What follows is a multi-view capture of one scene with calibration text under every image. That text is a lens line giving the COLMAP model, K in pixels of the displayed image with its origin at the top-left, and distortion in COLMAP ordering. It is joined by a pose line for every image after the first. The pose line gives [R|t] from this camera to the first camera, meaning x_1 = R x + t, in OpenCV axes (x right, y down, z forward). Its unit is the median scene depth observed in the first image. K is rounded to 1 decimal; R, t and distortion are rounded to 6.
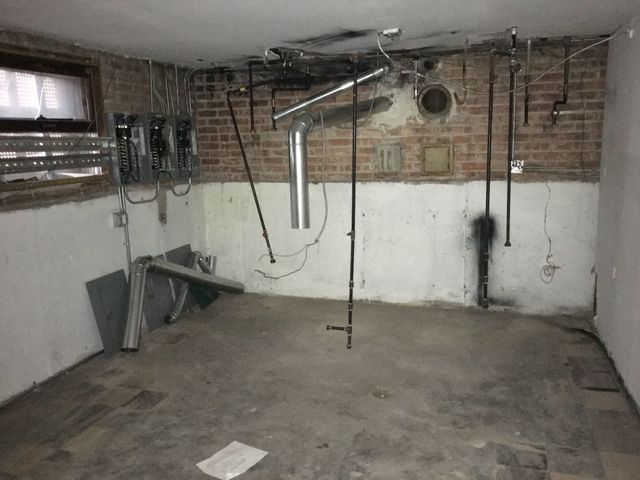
lens RADIAL K [[534.9, 0, 320.4], [0, 534.9, 239.3], [0, 0, 1]] dist [0.028336, -0.003313]
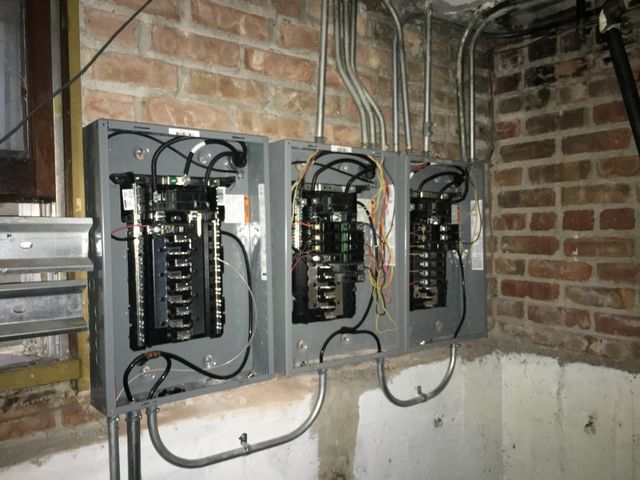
lens RADIAL K [[534.9, 0, 319.8], [0, 534.9, 240.9], [0, 0, 1]] dist [0.028336, -0.003313]
pose [[0.816380, 0.021585, -0.577112, -0.120004], [-0.108887, 0.987132, -0.117111, -0.123933], [0.567157, 0.158447, 0.808225, 0.661692]]
